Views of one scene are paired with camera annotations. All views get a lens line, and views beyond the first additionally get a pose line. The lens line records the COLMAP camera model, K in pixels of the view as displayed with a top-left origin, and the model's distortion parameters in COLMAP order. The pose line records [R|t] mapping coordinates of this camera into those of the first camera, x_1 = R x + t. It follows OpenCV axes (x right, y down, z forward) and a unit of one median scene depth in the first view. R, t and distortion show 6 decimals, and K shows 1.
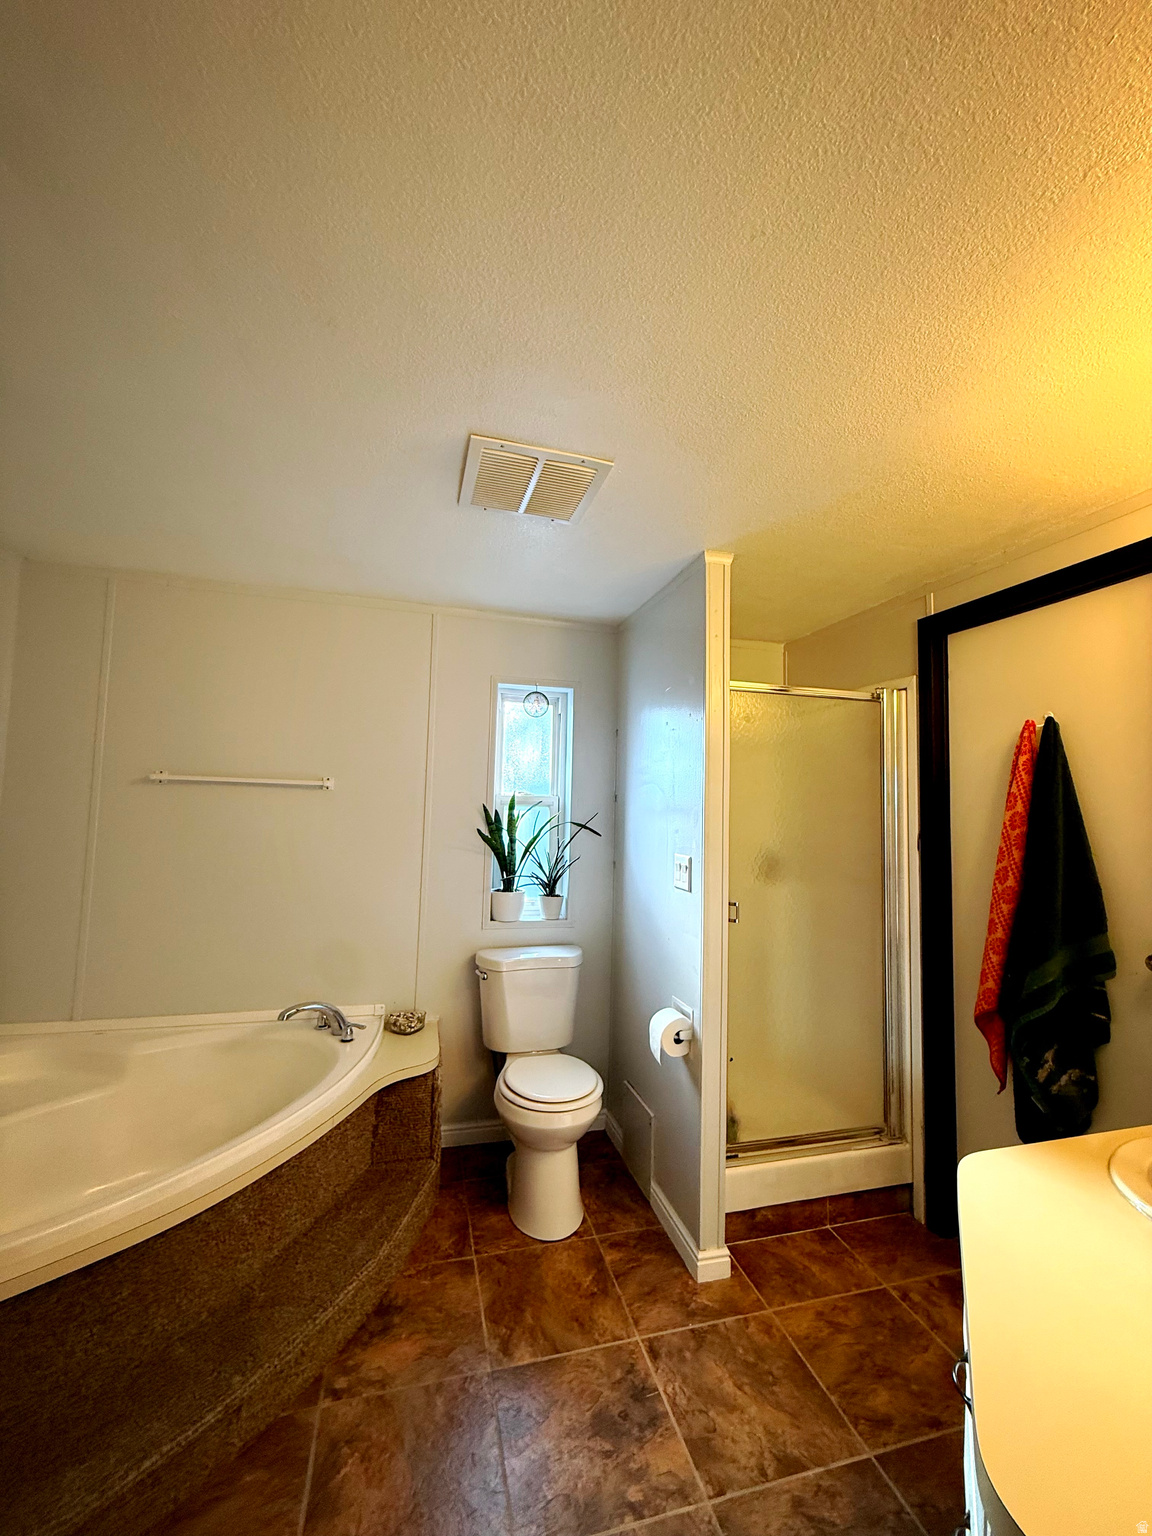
lens RADIAL K [[612.1, 0, 576.5], [0, 612.1, 764.5], [0, 0, 1]] dist [-0.000272, -0.000078]
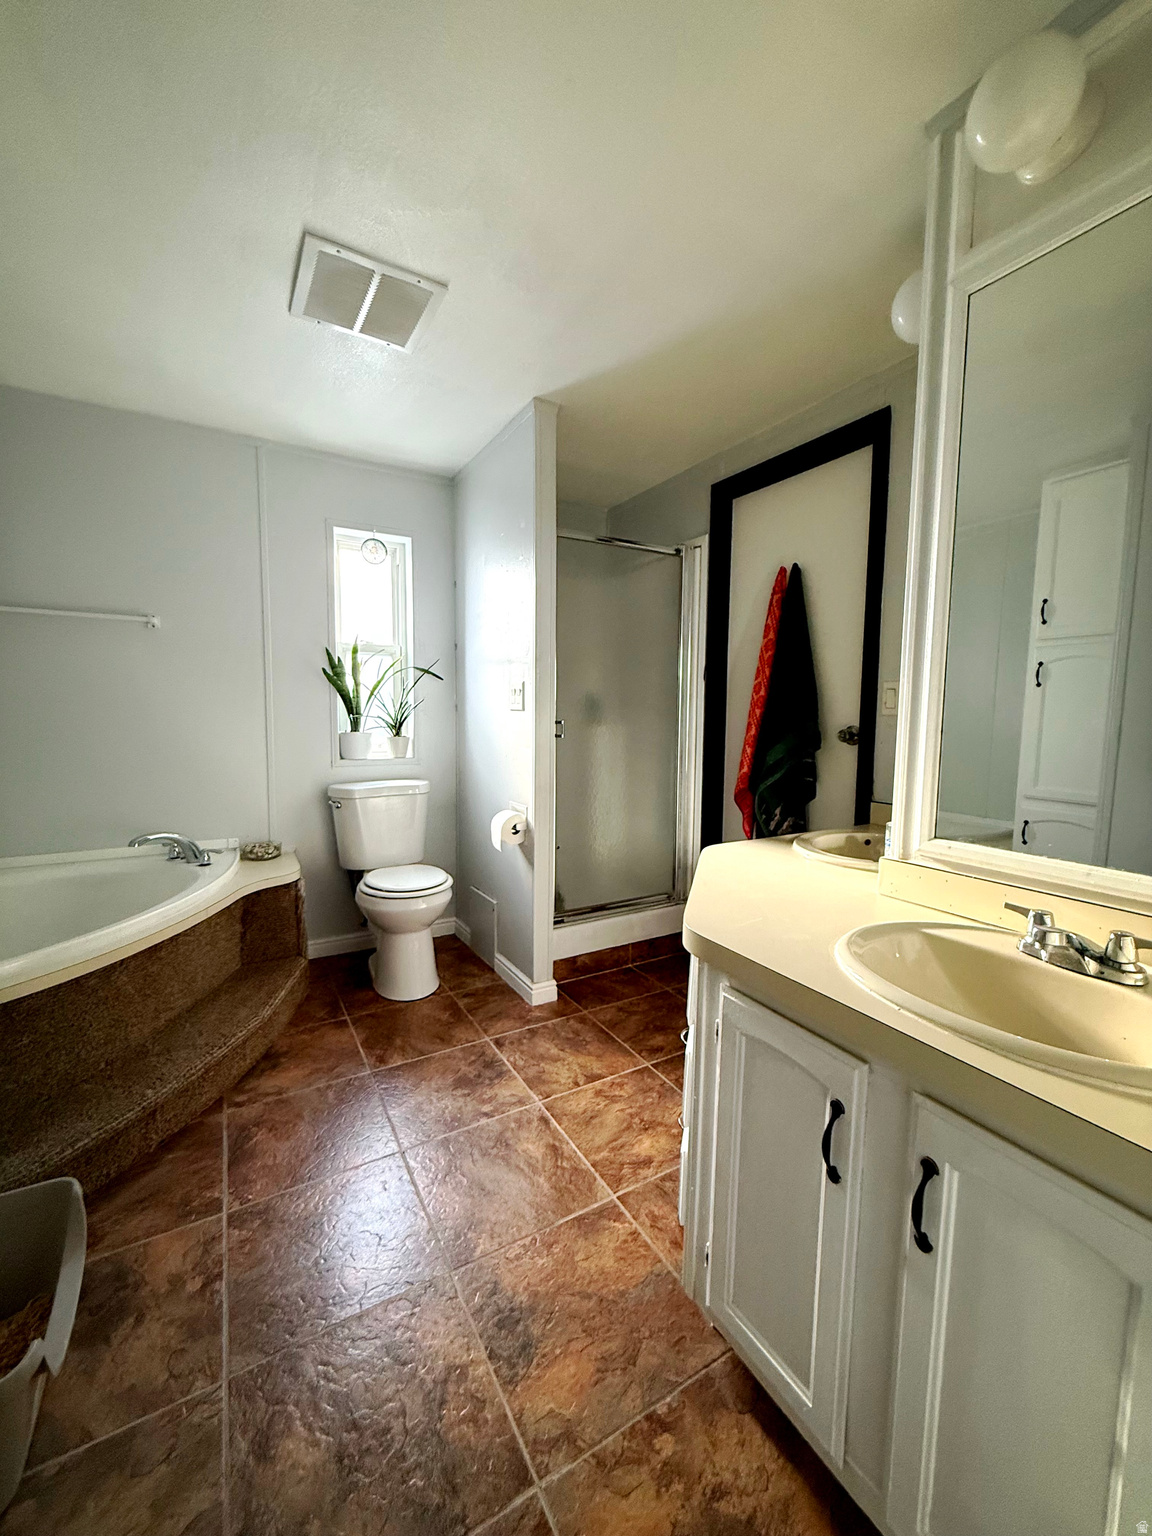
lens RADIAL K [[612.1, 0, 574.4], [0, 612.1, 766.6], [0, 0, 1]] dist [-0.000272, -0.000078]
pose [[0.966044, -0.038316, 0.255519, -0.026754], [-0.003377, 0.986986, 0.160773, 0.135421], [-0.258354, -0.156176, 0.953343, -0.175963]]
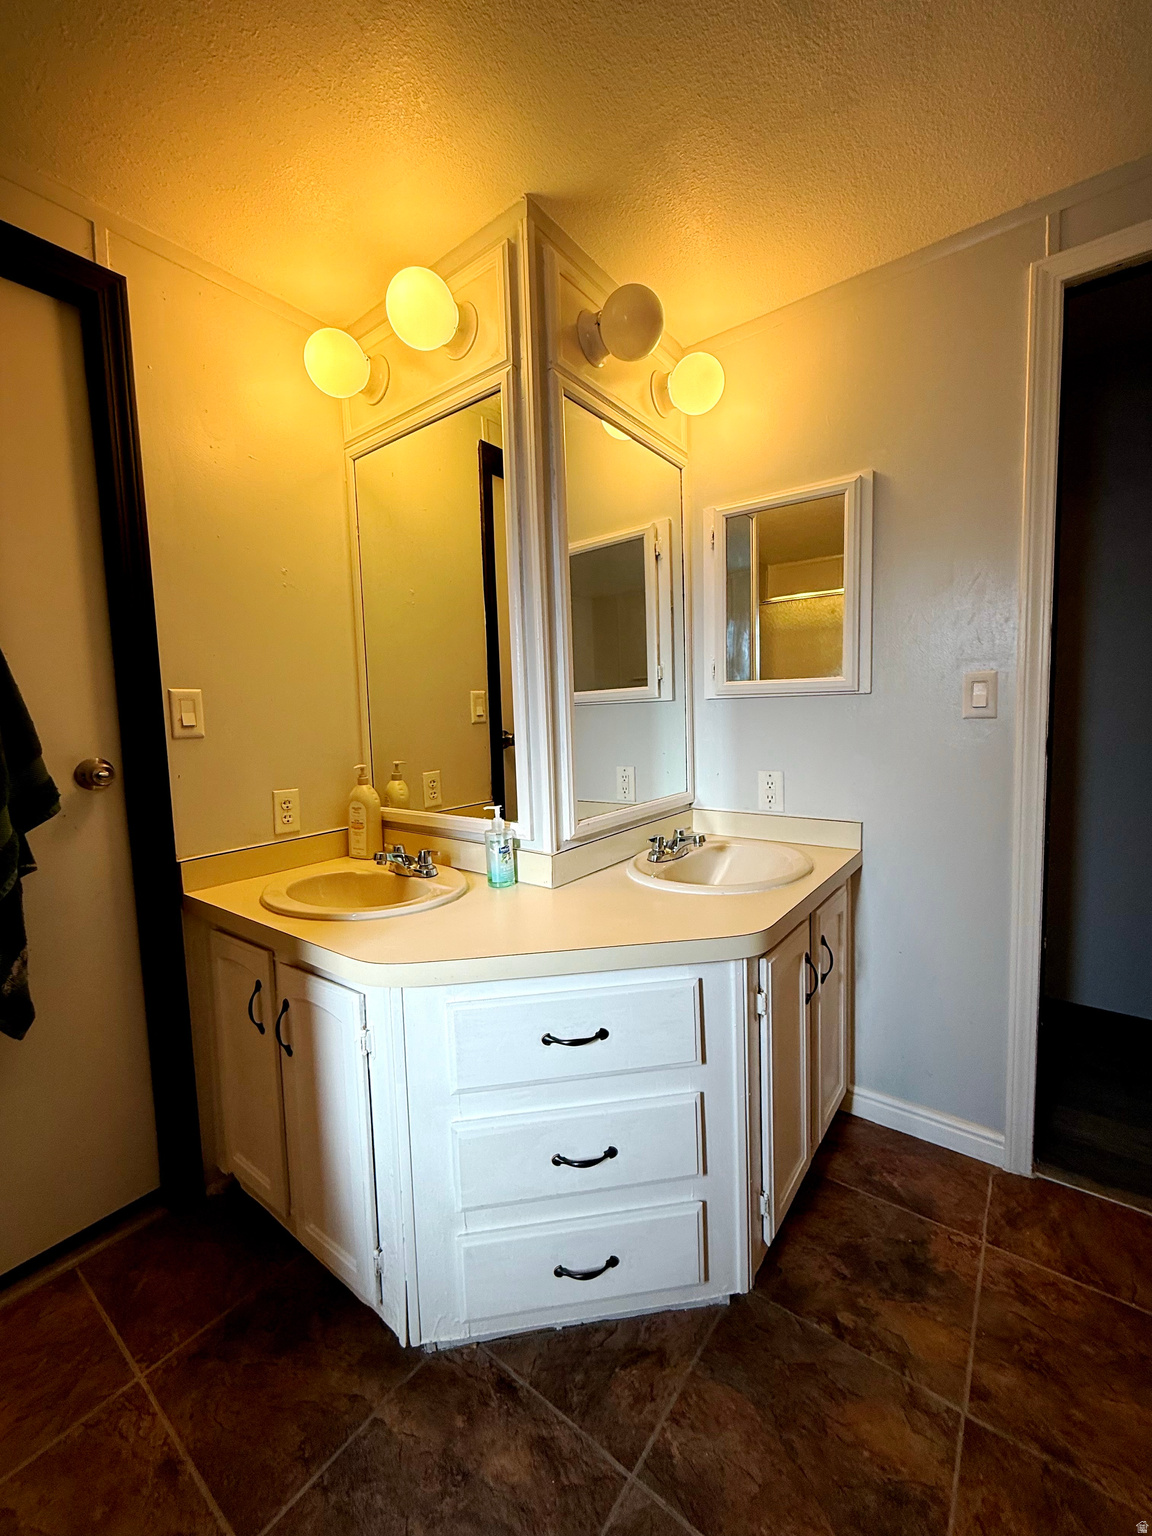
lens RADIAL K [[612.1, 0, 577.3], [0, 612.1, 761.1], [0, 0, 1]] dist [-0.000272, -0.000078]
pose [[-0.614227, -0.068668, 0.786136, -0.129064], [-0.041568, 0.997639, 0.054664, 0.185453], [-0.788034, 0.000898, -0.615631, 0.812032]]
